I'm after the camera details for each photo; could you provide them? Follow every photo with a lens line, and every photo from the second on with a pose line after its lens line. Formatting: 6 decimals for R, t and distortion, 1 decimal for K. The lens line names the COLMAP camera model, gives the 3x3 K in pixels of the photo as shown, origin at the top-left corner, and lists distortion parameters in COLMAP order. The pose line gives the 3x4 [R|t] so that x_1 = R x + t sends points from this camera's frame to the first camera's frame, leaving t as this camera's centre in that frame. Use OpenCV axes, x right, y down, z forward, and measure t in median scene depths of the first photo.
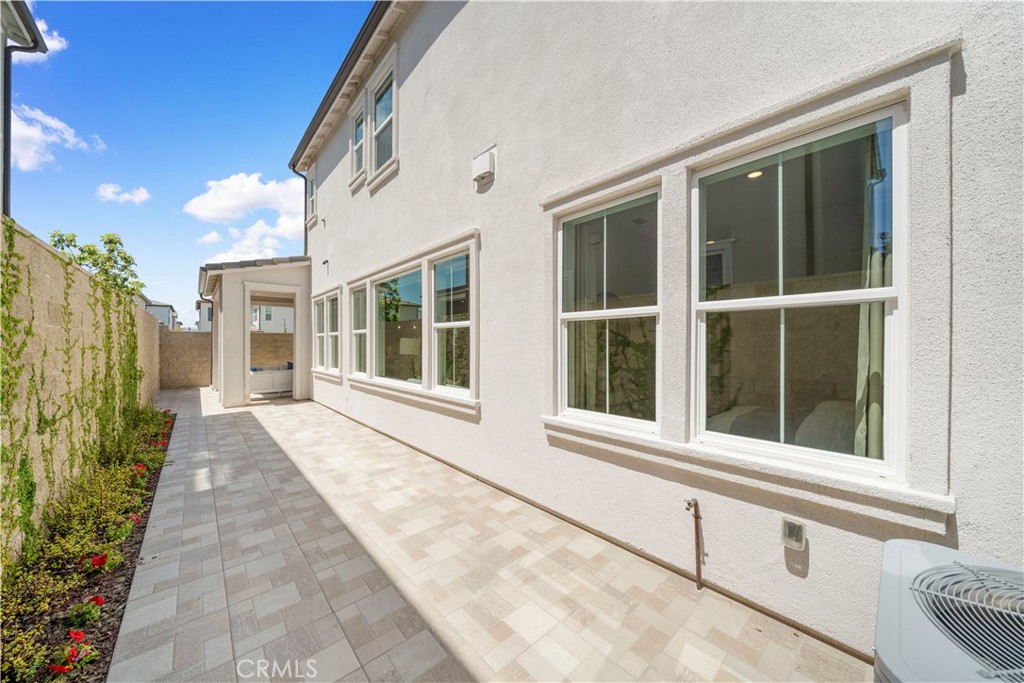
lens RADIAL K [[352.2, 0, 503.4], [0, 352.2, 342.3], [0, 0, 1]] dist [-0.002484, 0.000005]
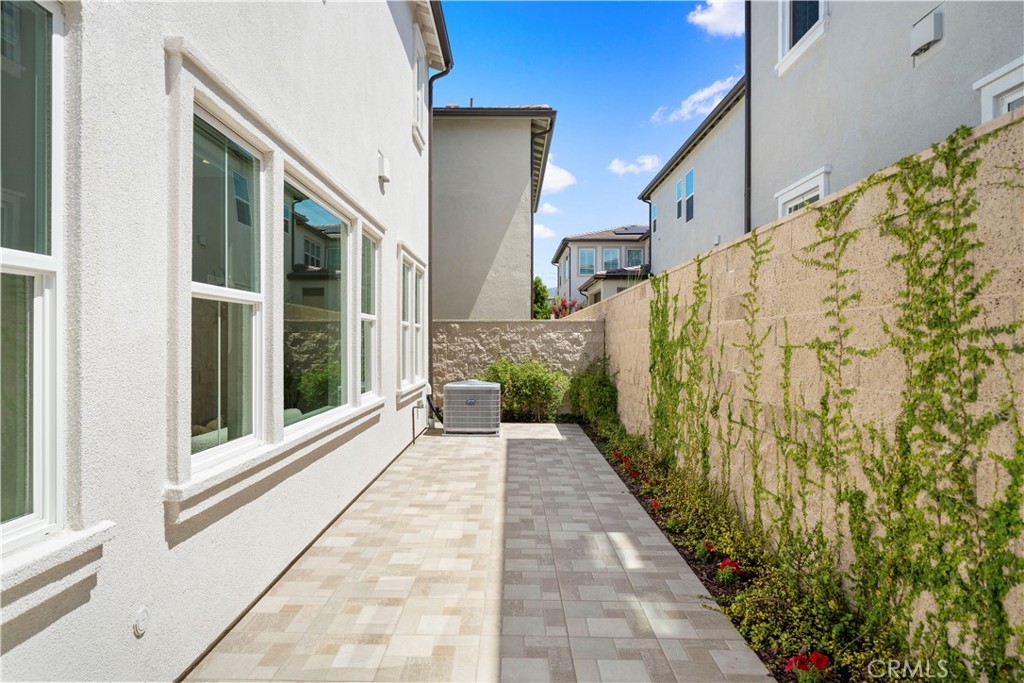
lens RADIAL K [[617.8, 0, 510.1], [0, 617.8, 342.7], [0, 0, 1]] dist [0.002172, 0.000069]
pose [[-0.748905, 0.003129, 0.662670, -1.389024], [0.001032, 0.999993, -0.003556, 0.015101], [-0.662677, -0.001979, -0.748903, 1.902902]]
